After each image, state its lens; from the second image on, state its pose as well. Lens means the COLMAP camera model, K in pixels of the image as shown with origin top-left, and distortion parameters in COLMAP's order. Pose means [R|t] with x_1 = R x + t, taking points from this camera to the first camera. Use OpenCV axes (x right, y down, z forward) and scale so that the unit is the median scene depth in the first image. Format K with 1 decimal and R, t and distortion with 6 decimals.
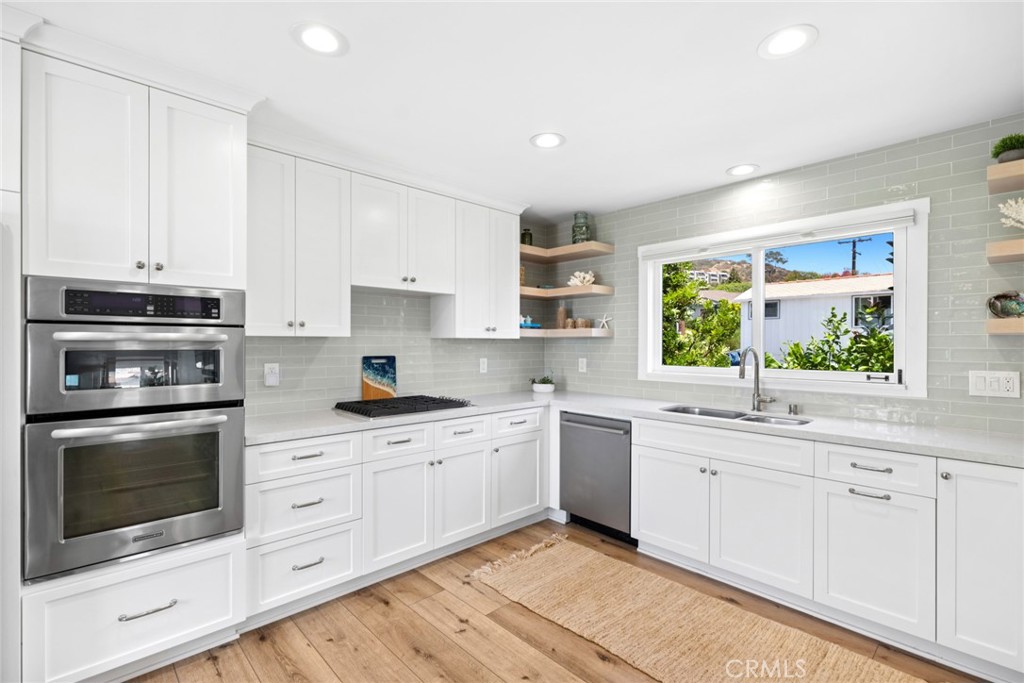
lens RADIAL K [[466.3, 0, 514.6], [0, 466.3, 342.7], [0, 0, 1]] dist [-0.000610, 0.000525]
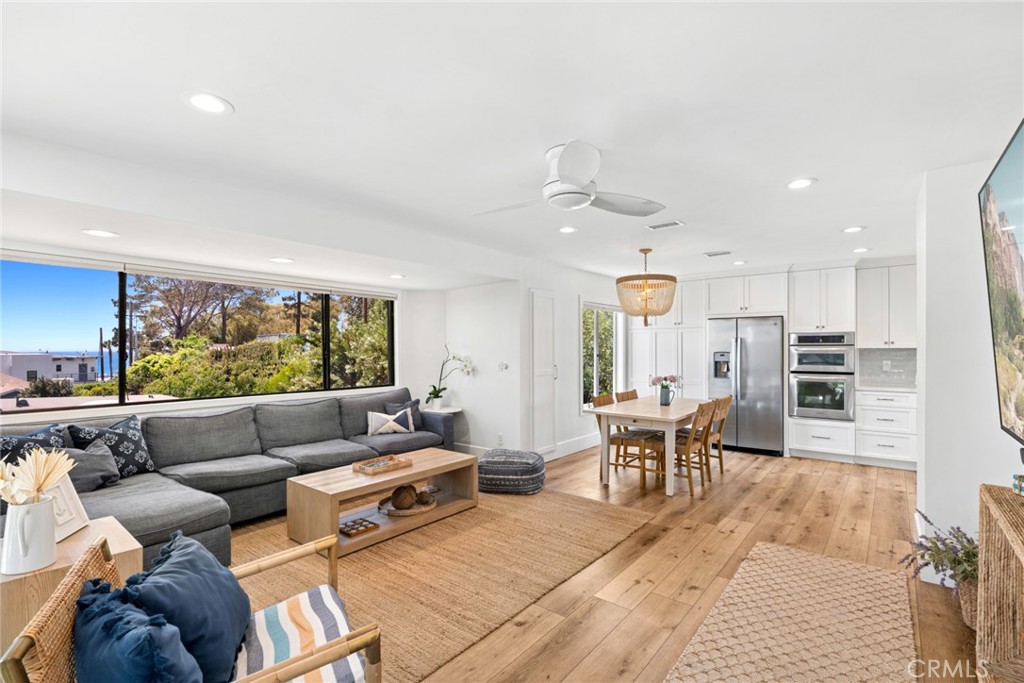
lens RADIAL K [[470.2, 0, 512.3], [0, 470.2, 352.4], [0, 0, 1]] dist [0.001609, 0.000116]
pose [[0.131663, 0.004091, -0.991286, 1.661608], [0.004970, 0.999976, 0.004787, -0.014672], [0.991282, -0.005557, 0.131640, -1.173253]]
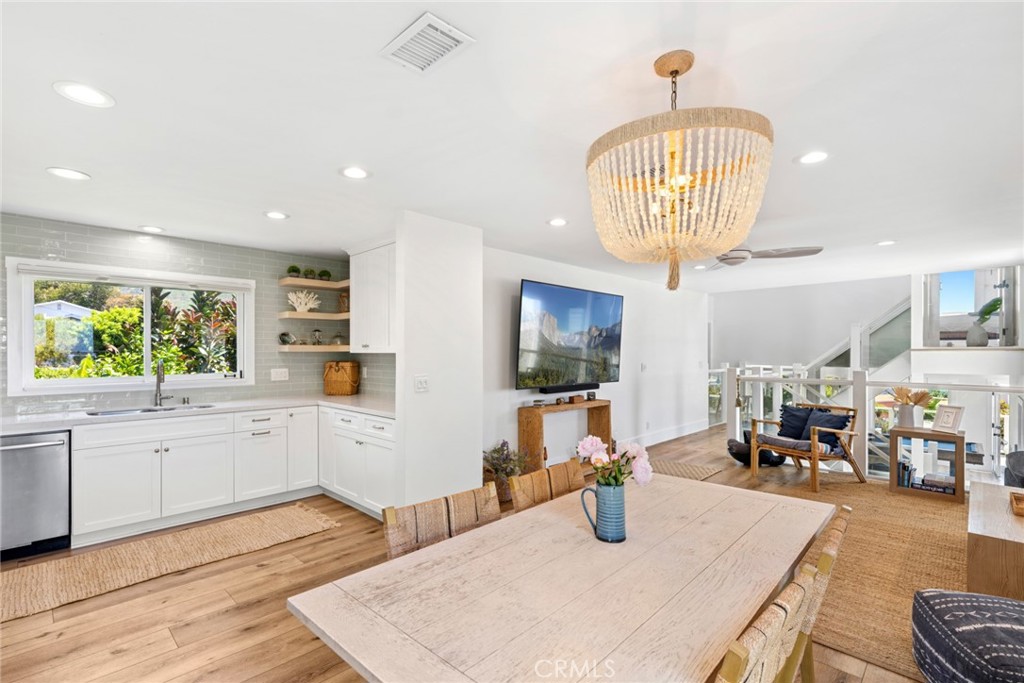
lens RADIAL K [[476.0, 0, 507.8], [0, 476.0, 352.1], [0, 0, 1]] dist [0.001088, 0.000083]
pose [[-0.033701, -0.005453, 0.999417, -1.192364], [-0.001116, 0.999985, 0.005419, -0.028339], [-0.999431, -0.000933, -0.033706, 0.022969]]
